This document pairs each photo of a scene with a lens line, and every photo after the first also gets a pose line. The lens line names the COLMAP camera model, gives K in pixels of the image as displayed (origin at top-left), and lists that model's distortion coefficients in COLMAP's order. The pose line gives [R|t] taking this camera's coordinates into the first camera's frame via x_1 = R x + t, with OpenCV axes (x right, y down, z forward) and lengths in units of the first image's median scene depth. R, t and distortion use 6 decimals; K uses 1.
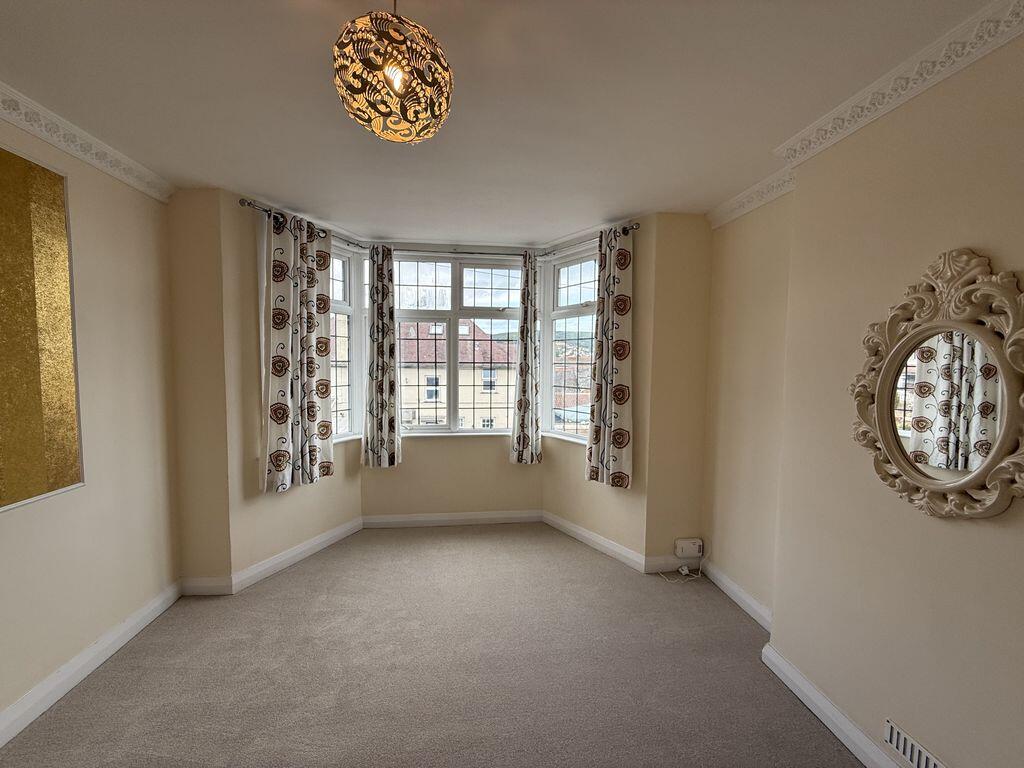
lens RADIAL K [[410.8, 0, 512.0], [0, 410.8, 384.0], [0, 0, 1]] dist [-0.000094, 0.000002]
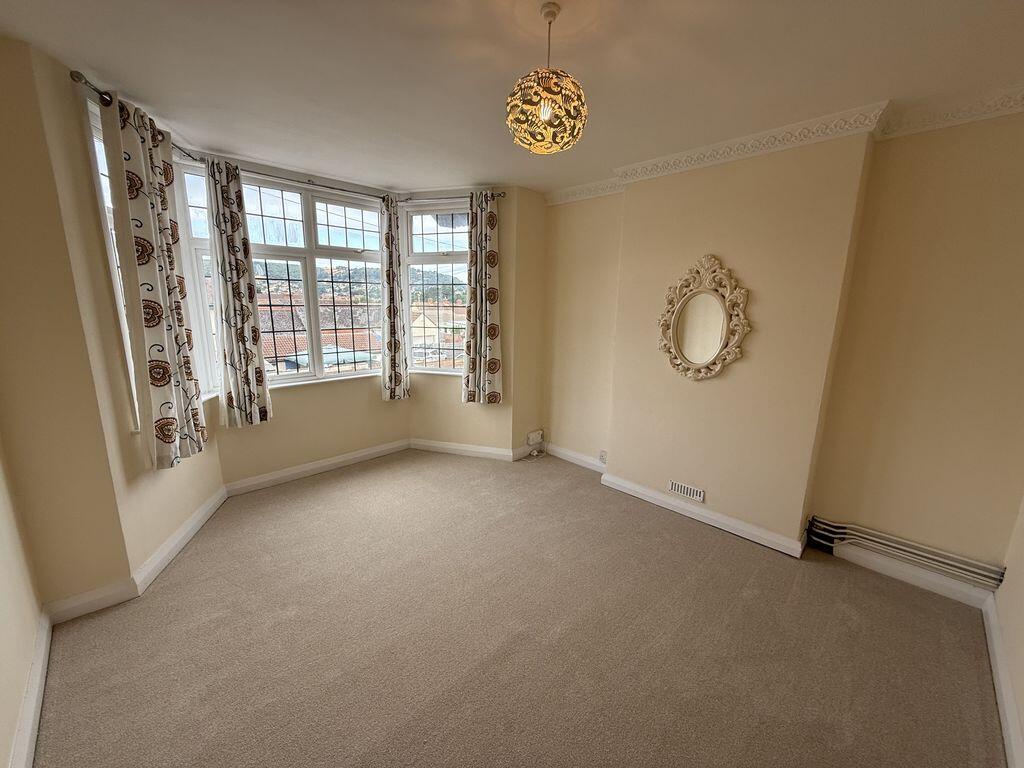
lens RADIAL K [[410.8, 0, 512.0], [0, 410.8, 384.0], [0, 0, 1]] dist [-0.000094, 0.000002]
pose [[0.788993, -0.119581, 0.602653, -0.449370], [0.028696, 0.986978, 0.158272, -0.013122], [-0.613732, -0.107582, 0.782151, -0.045979]]
